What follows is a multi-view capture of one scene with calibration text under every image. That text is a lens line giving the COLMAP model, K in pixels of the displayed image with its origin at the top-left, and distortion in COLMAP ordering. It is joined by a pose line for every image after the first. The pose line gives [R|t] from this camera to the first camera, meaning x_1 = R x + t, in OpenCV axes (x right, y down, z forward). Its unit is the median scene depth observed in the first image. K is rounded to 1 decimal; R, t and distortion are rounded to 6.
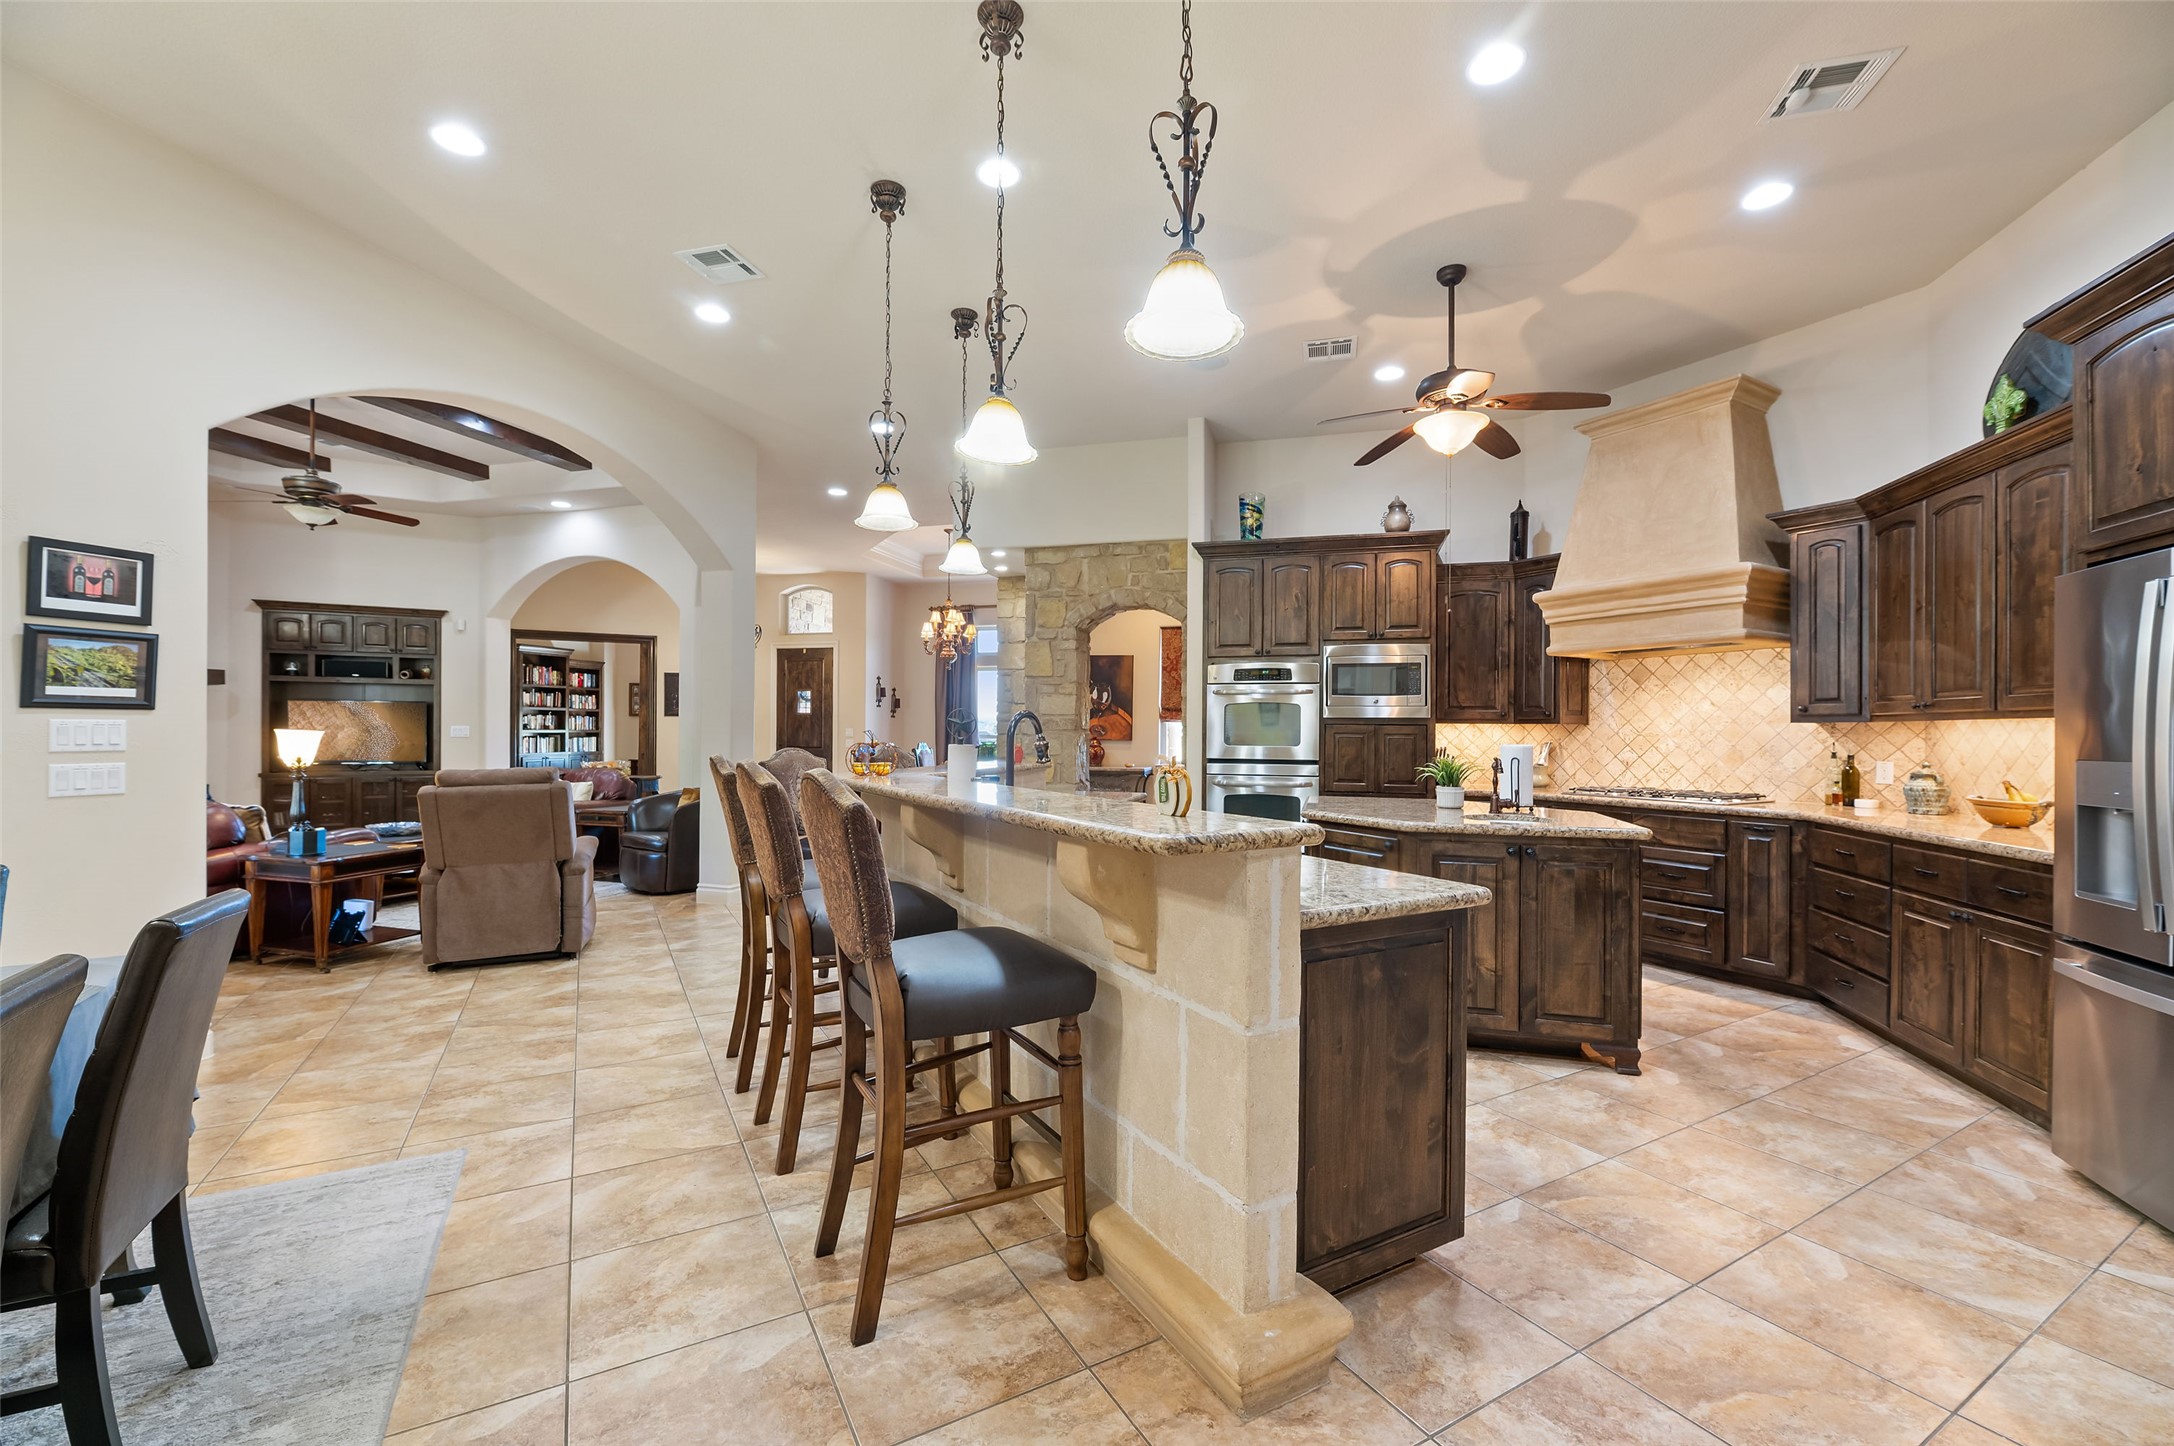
lens RADIAL K [[873.7, 0, 1084.6], [0, 873.7, 729.5], [0, 0, 1]] dist [-0.004947, -0.000390]
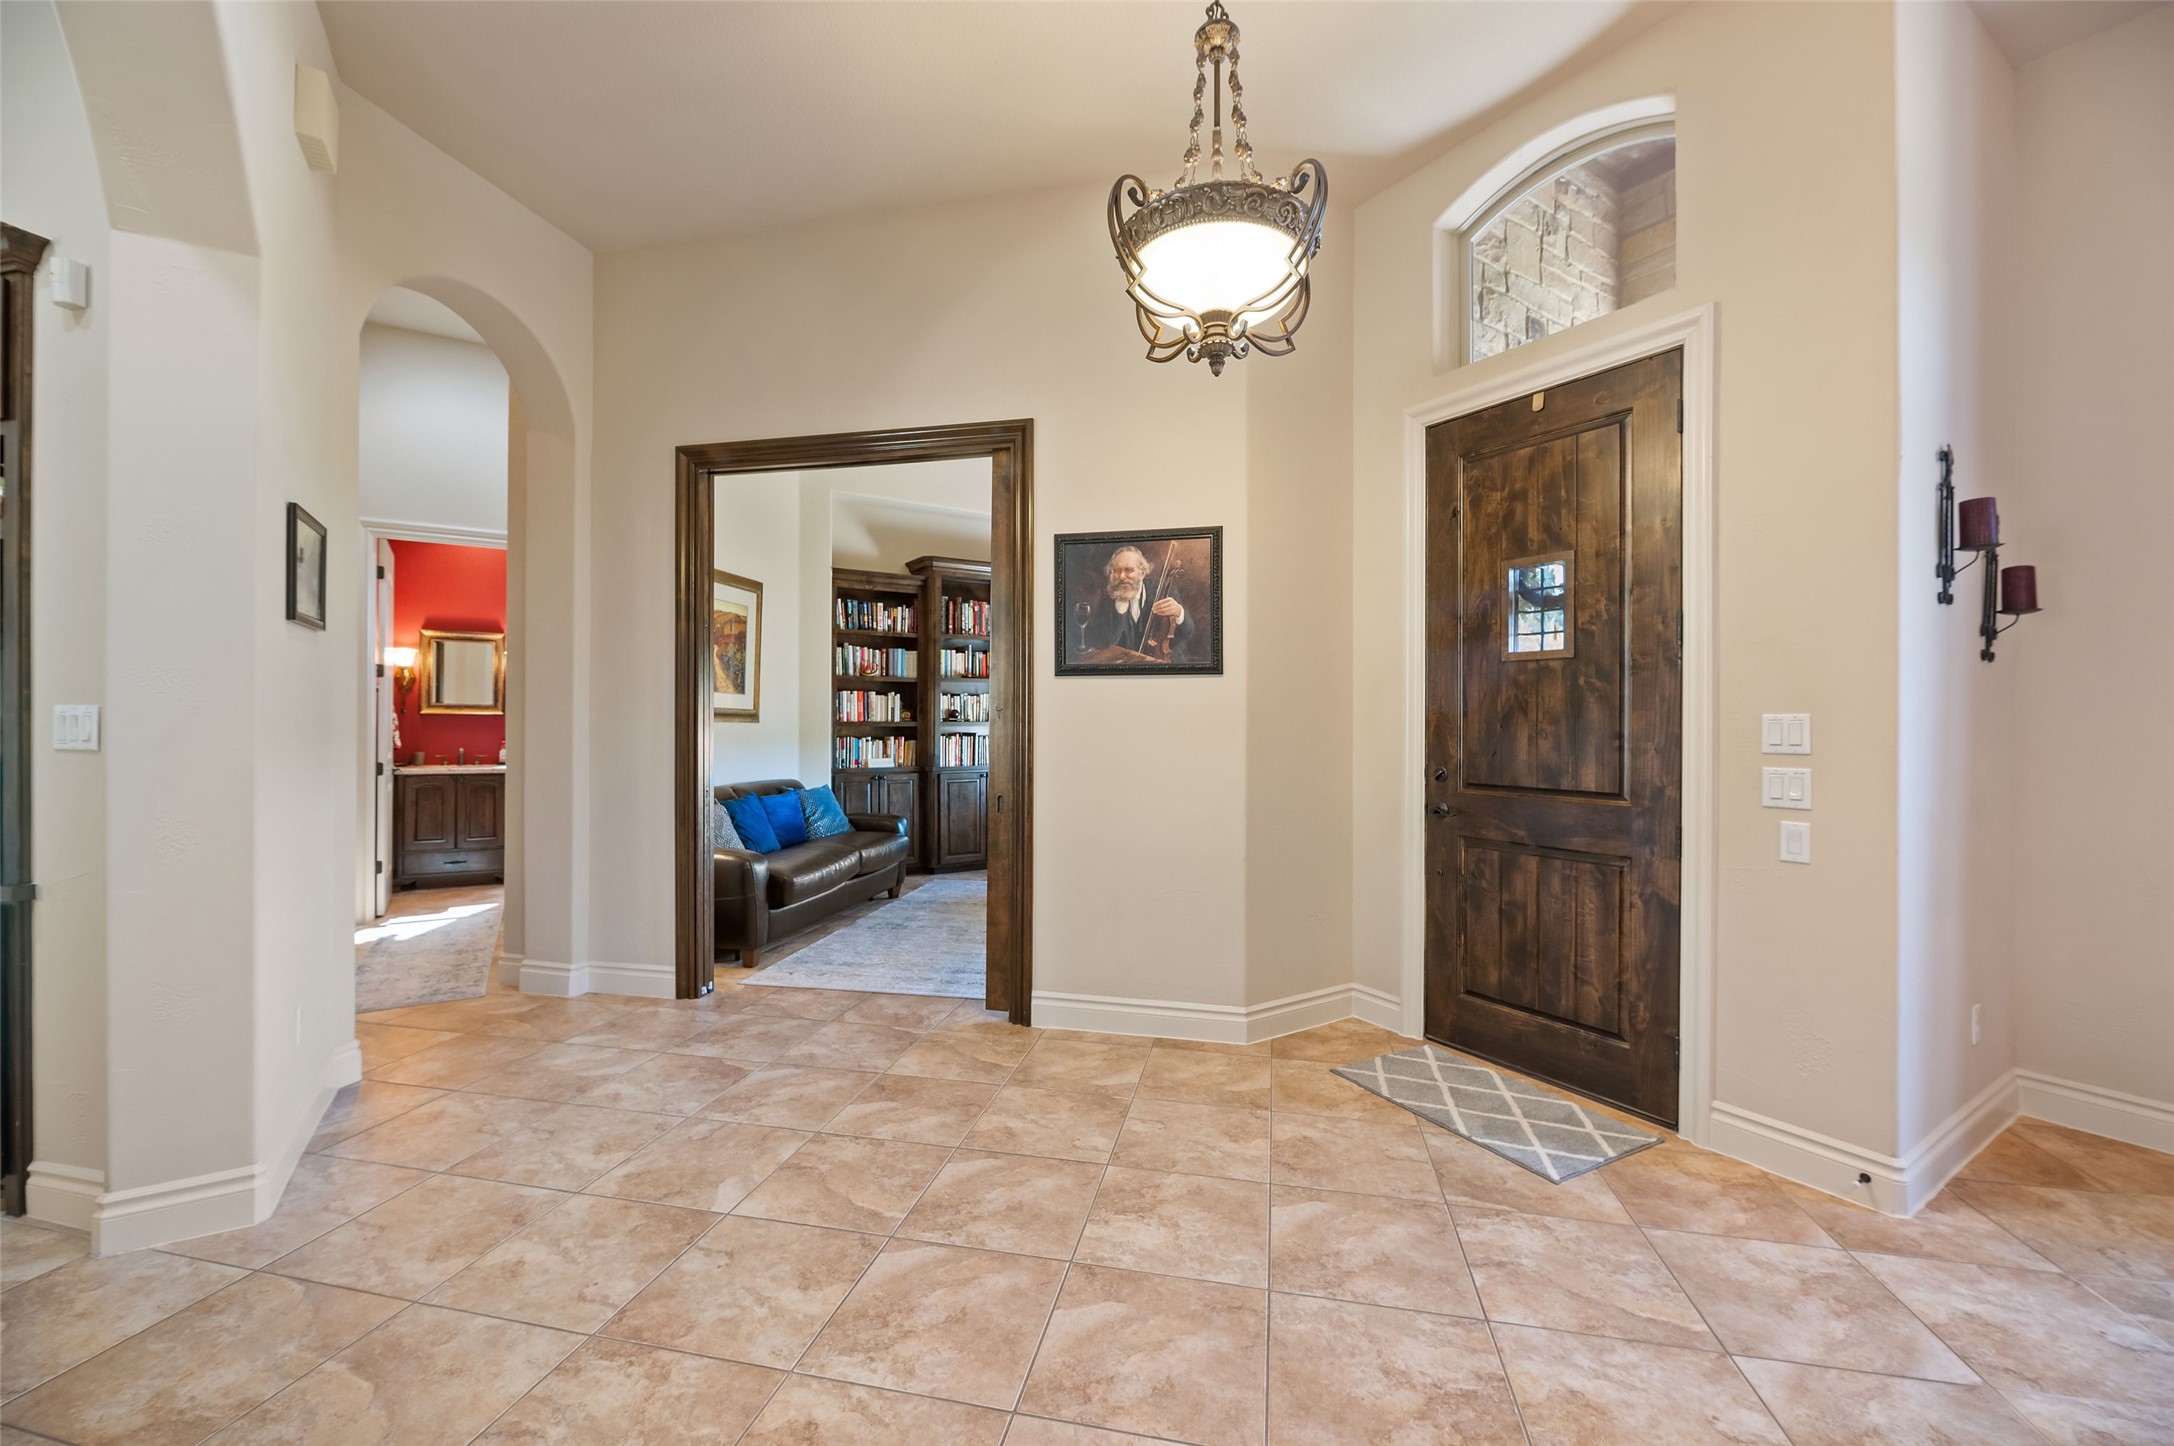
lens RADIAL K [[873.7, 0, 1081.9], [0, 873.7, 716.1], [0, 0, 1]] dist [-0.004947, -0.000390]
pose [[0.731070, -0.006210, -0.682274, -0.247530], [-0.005313, 0.999876, -0.014794, 0.002469], [0.682282, 0.014440, 0.730947, 0.734559]]
